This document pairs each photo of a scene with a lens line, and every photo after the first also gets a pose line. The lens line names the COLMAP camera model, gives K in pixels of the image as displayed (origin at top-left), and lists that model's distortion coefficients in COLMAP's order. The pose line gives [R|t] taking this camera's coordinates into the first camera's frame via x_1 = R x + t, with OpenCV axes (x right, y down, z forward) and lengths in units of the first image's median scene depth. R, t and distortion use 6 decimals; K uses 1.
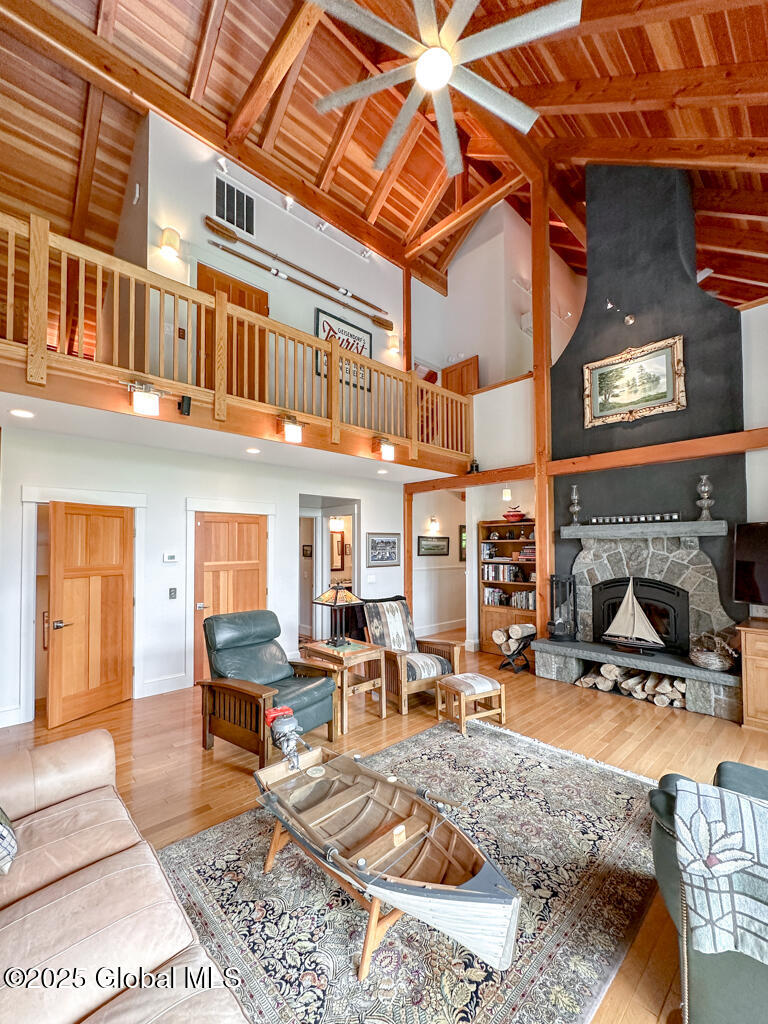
lens RADIAL K [[413.6, 0, 386.8], [0, 413.6, 528.5], [0, 0, 1]] dist [0.004441, 0.000655]
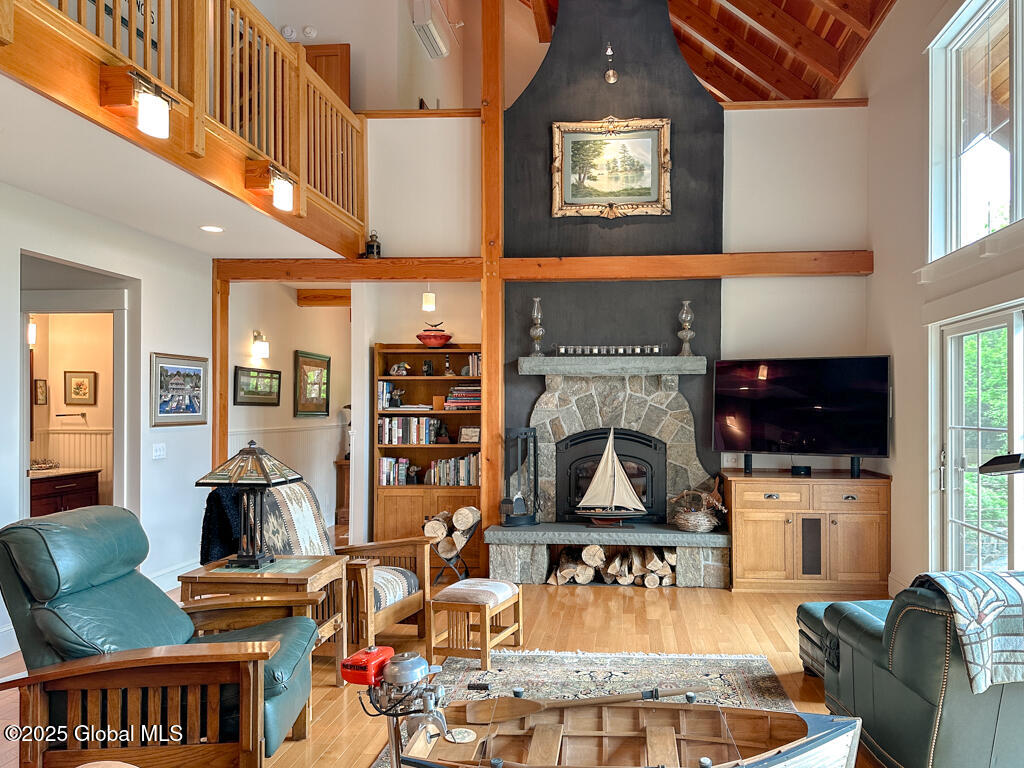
lens RADIAL K [[799.8, 0, 512.2], [0, 799.8, 391.3], [0, 0, 1]] dist [0.124953, -0.019128]
pose [[0.727971, 0.020489, 0.685302, -0.506588], [-0.031511, 0.999497, 0.003590, 0.049928], [-0.684883, -0.024207, 0.728251, 0.061520]]
